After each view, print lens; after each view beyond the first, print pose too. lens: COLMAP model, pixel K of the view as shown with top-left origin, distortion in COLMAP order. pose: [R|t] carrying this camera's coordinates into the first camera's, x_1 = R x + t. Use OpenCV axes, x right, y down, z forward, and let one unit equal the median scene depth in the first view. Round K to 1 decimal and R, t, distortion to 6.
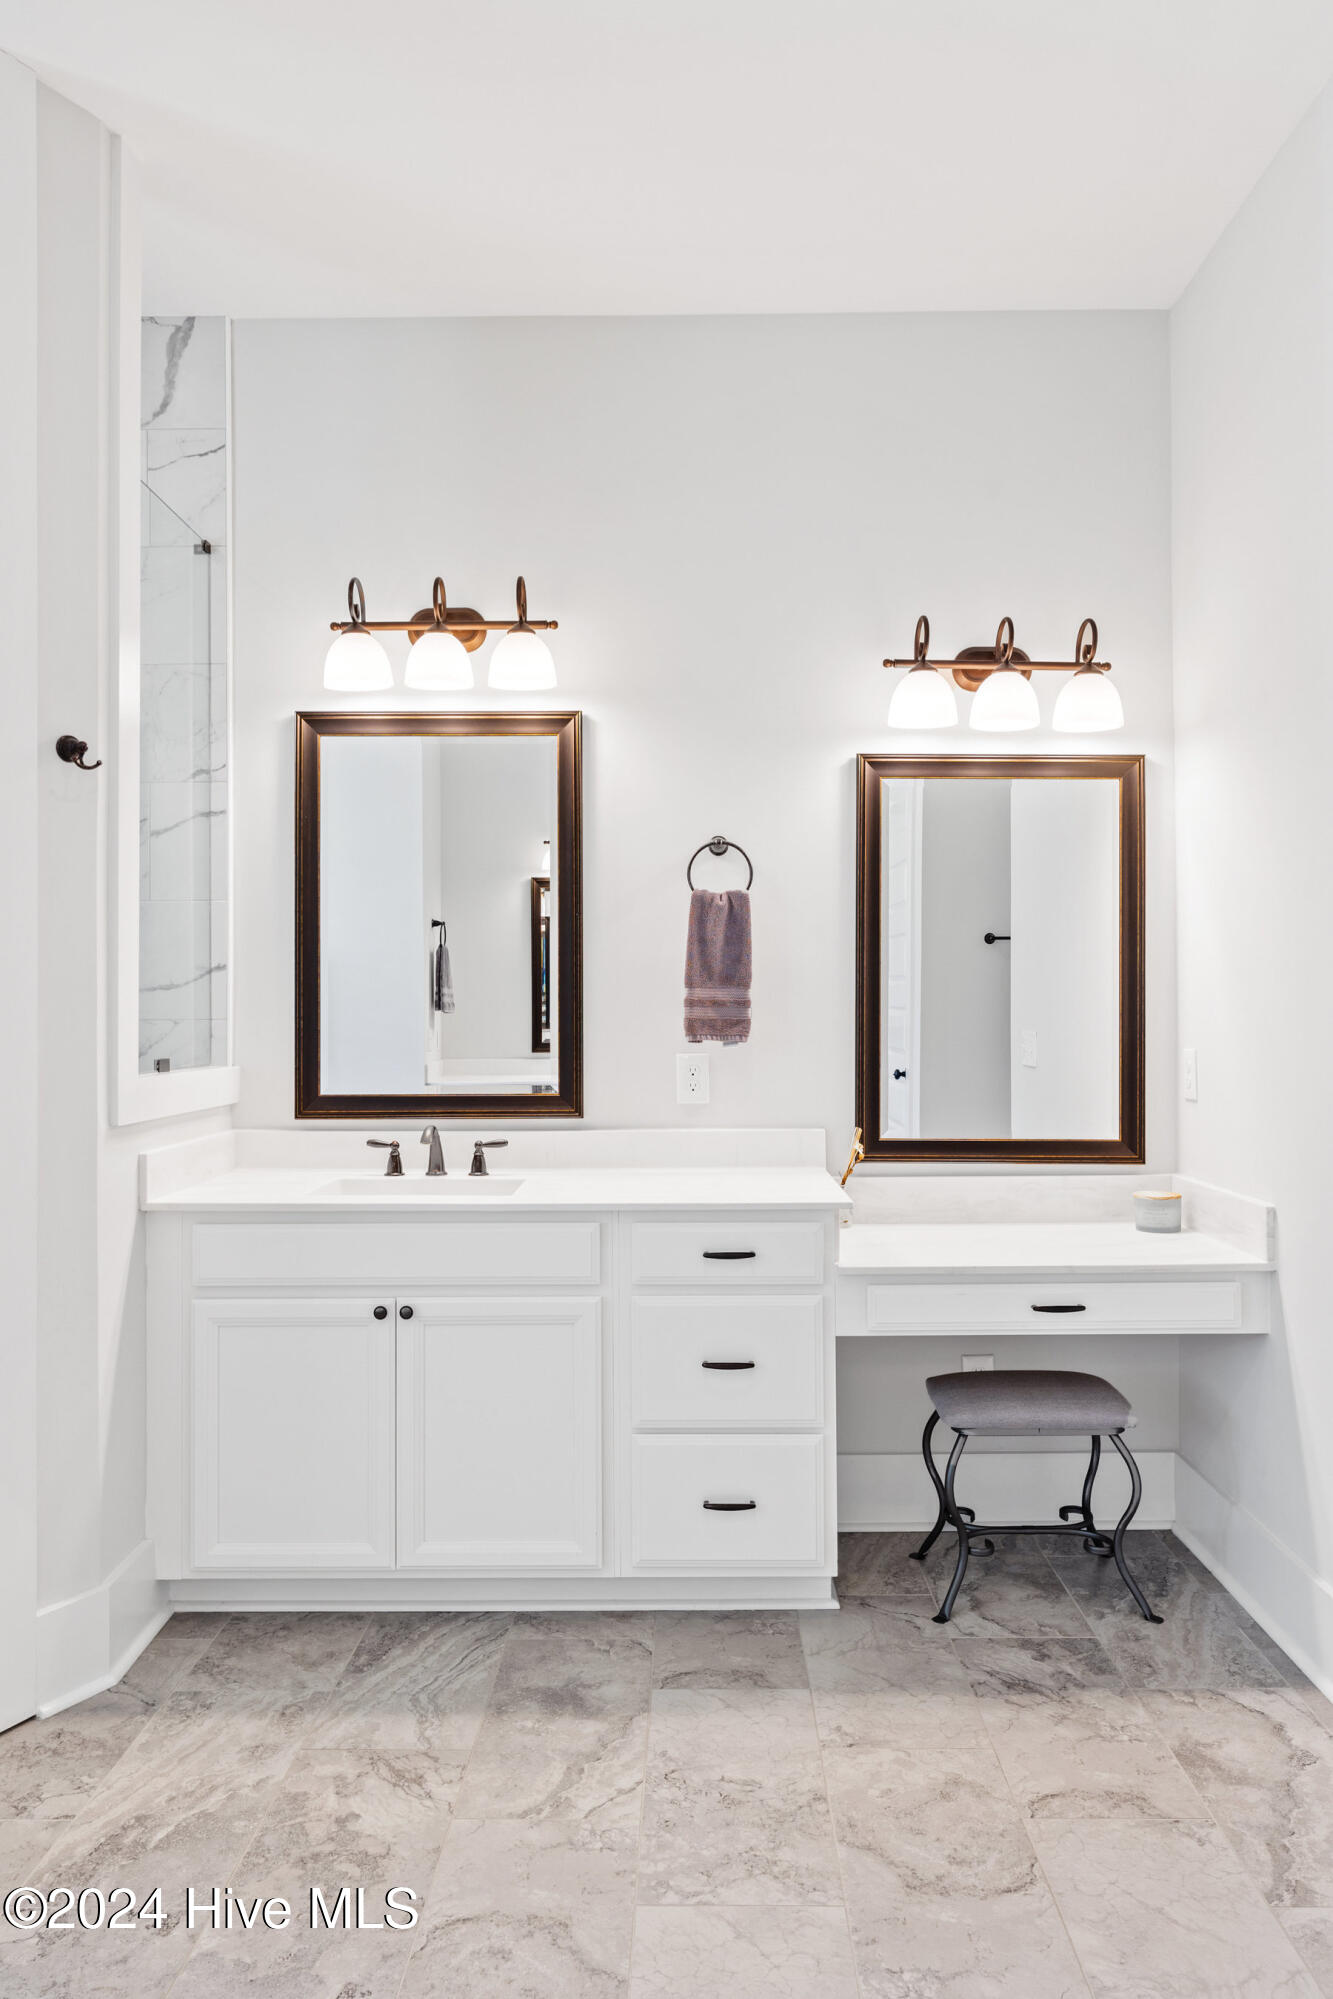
lens RADIAL K [[1307.9, 0, 673.3], [0, 1307.9, 994.4], [0, 0, 1]] dist [-0.001960, -0.006543]
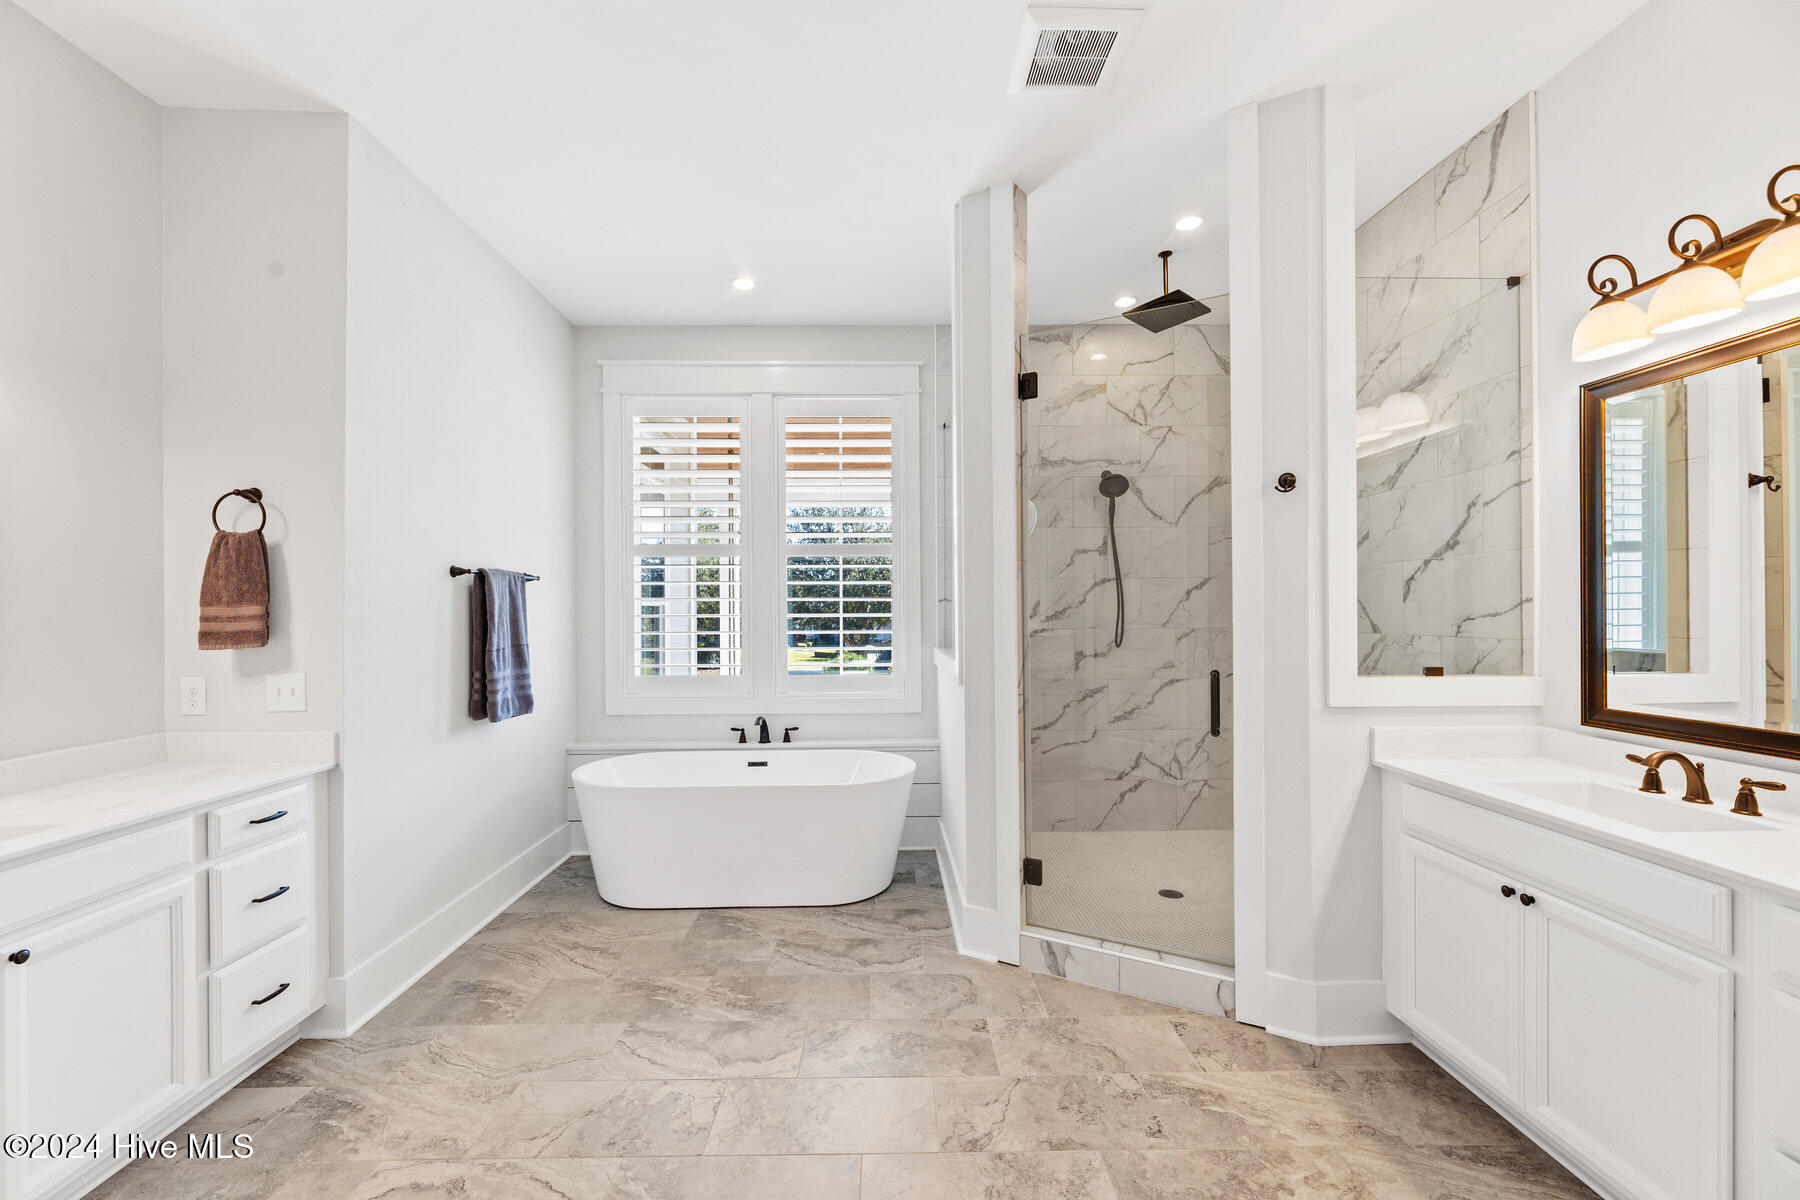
lens RADIAL K [[725.6, 0, 898.7], [0, 725.6, 615.3], [0, 0, 1]] dist [0.000836, 0.000385]
pose [[0.029673, 0.009792, -0.999512, 0.428770], [0.019122, 0.999763, 0.010362, -0.030133], [0.999377, -0.019420, 0.029478, 0.420796]]
